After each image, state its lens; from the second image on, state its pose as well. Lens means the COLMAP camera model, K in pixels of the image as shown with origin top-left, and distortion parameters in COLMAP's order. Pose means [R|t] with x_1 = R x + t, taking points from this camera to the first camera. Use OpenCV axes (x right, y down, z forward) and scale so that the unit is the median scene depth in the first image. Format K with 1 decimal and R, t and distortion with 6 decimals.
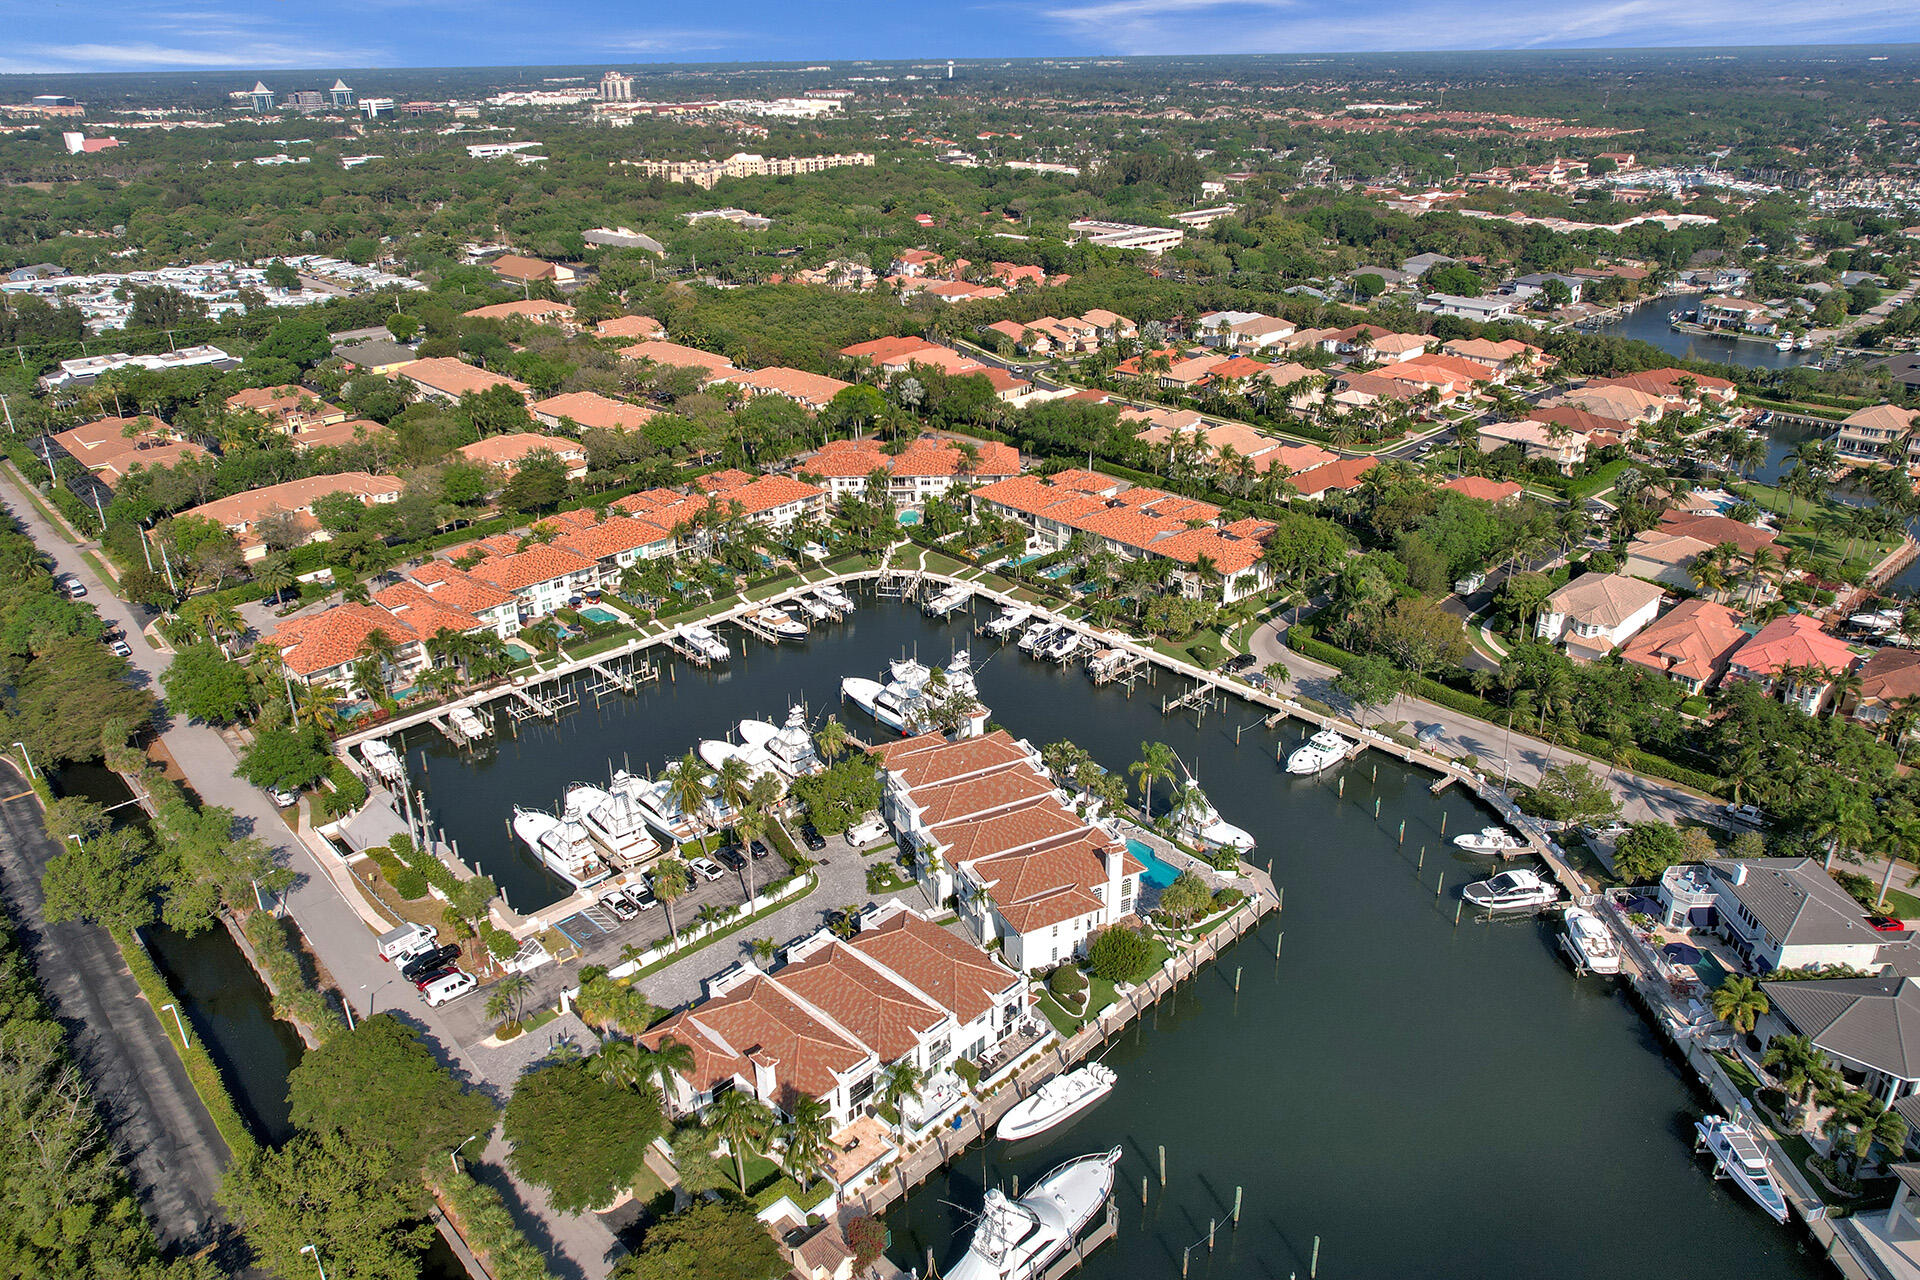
lens RADIAL K [[1324.7, 0, 967.0], [0, 1324.7, 636.2], [0, 0, 1]] dist [-0.072799, 0.059483]
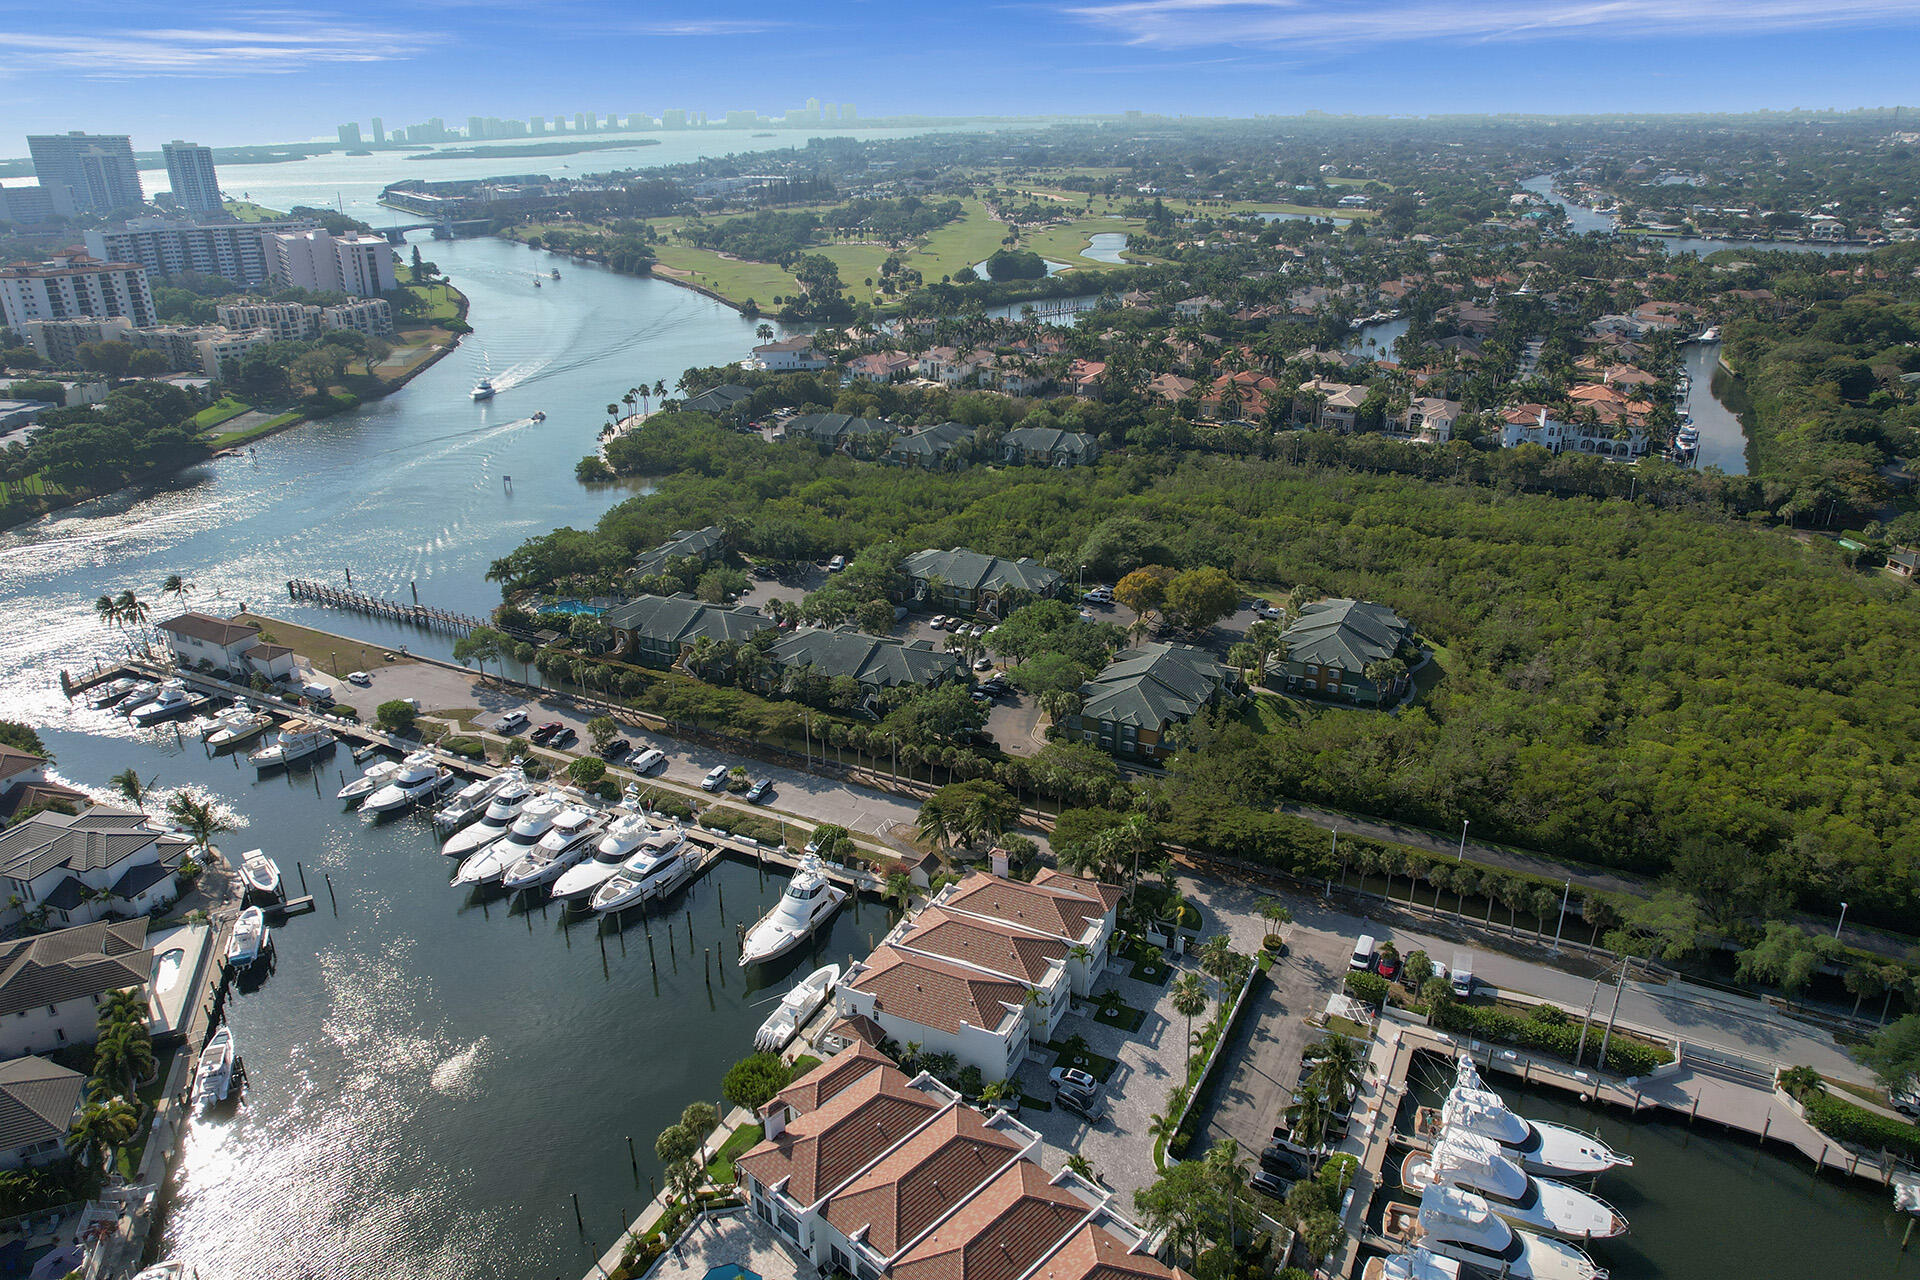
lens RADIAL K [[1291.5, 0, 965.4], [0, 1291.5, 631.3], [0, 0, 1]] dist [-0.073737, 0.058688]
pose [[-0.942234, 0.144601, -0.302135, 0.131027], [-0.120091, 0.696211, 0.707720, -0.410257], [0.312686, 0.703122, -0.638629, 0.890566]]
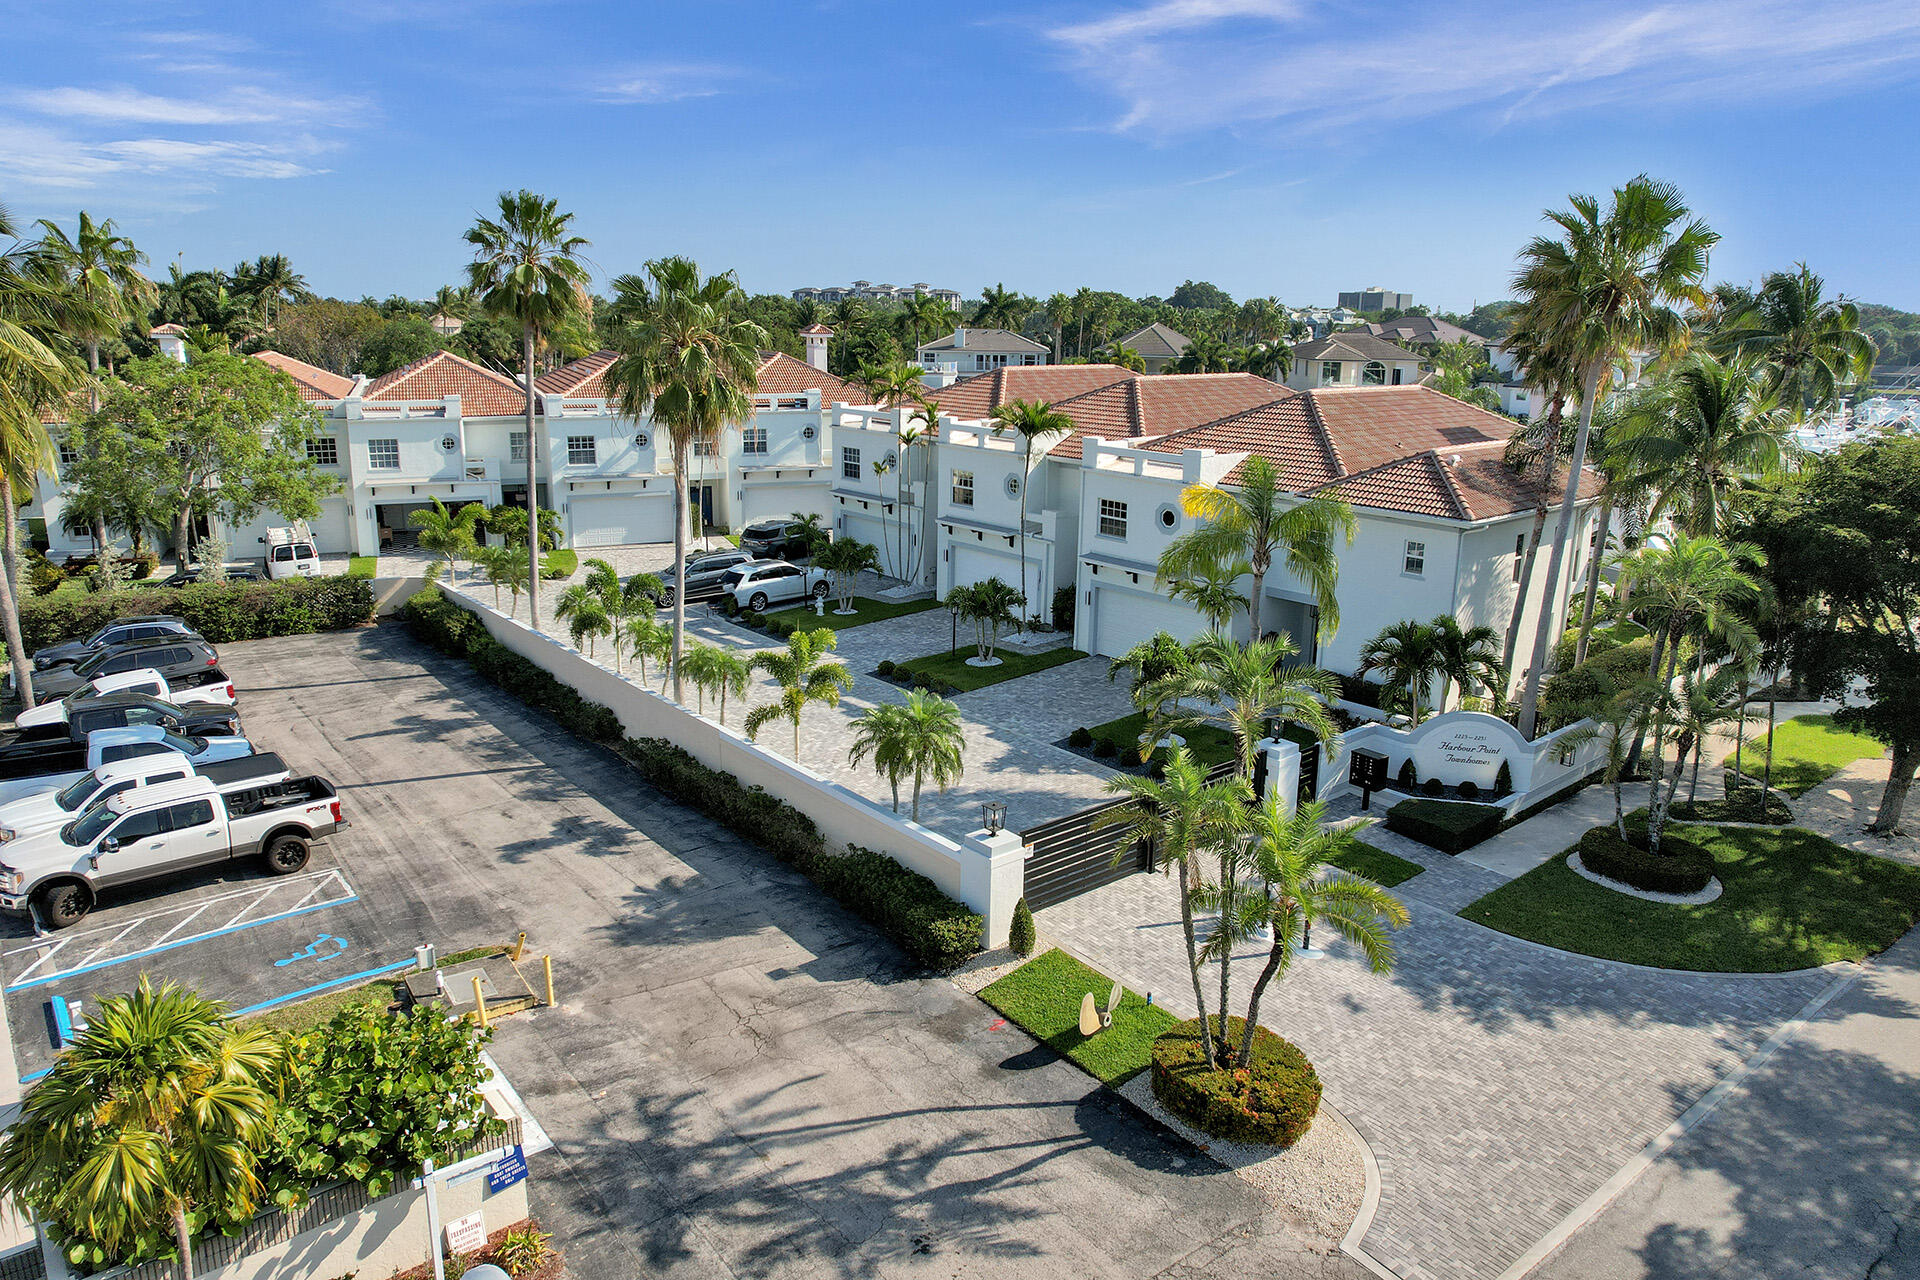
lens RADIAL K [[1263.9, 0, 930.7], [0, 1263.9, 642.2], [0, 0, 1]] dist [-0.032654, 0.042901]
pose [[0.086507, -0.241640, 0.966502, -0.294495], [0.399146, 0.897279, 0.188608, 0.132386], [-0.912797, 0.369459, 0.174070, 0.607267]]
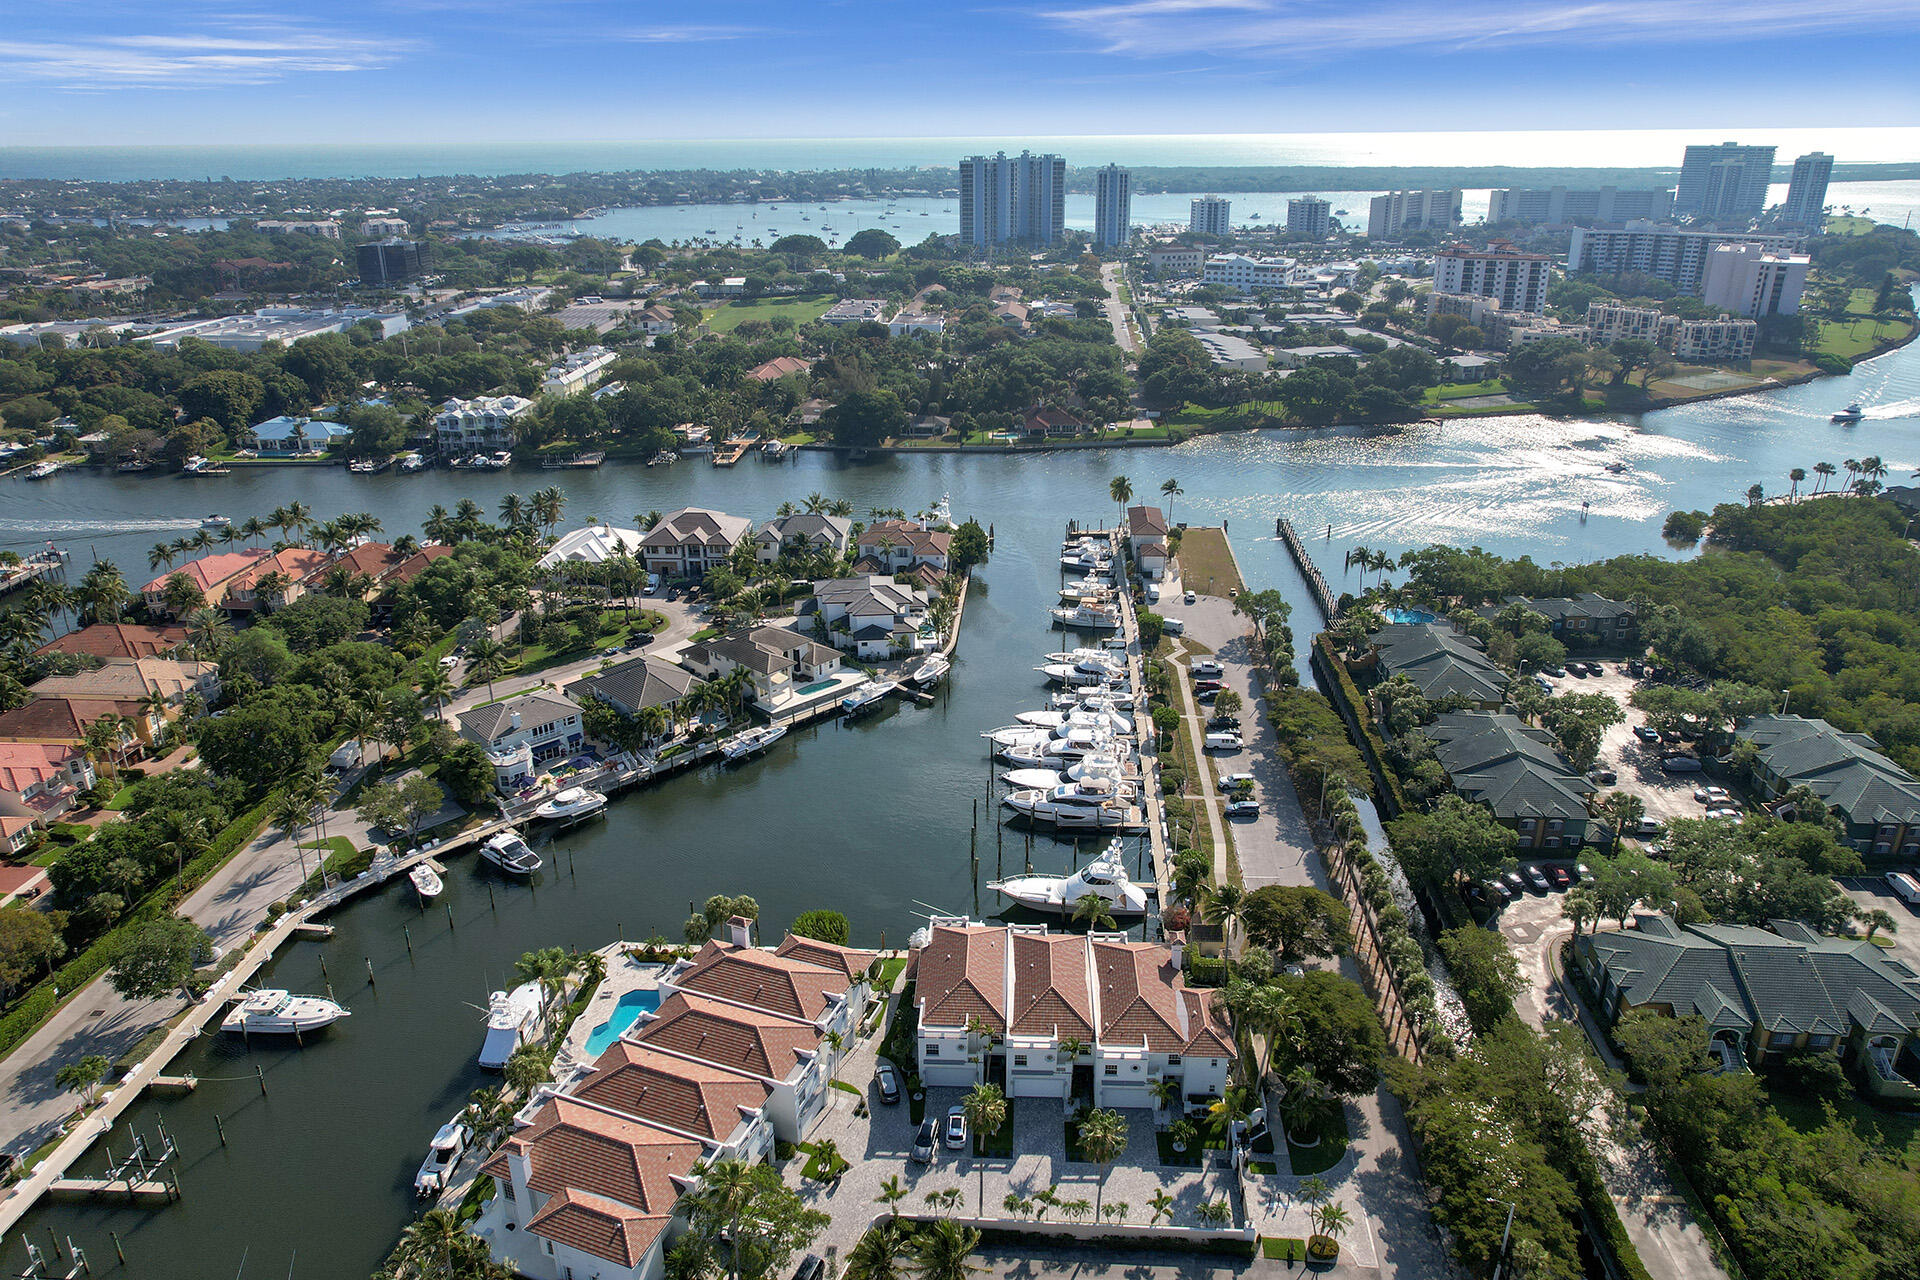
lens RADIAL K [[1276.2, 0, 967.5], [0, 1276.2, 591.0], [0, 0, 1]] dist [-0.063836, 0.046471]
pose [[-0.674812, -0.239065, 0.698196, -0.406872], [0.313202, 0.763877, 0.564266, -0.342374], [-0.668232, 0.599450, -0.440598, 0.772659]]
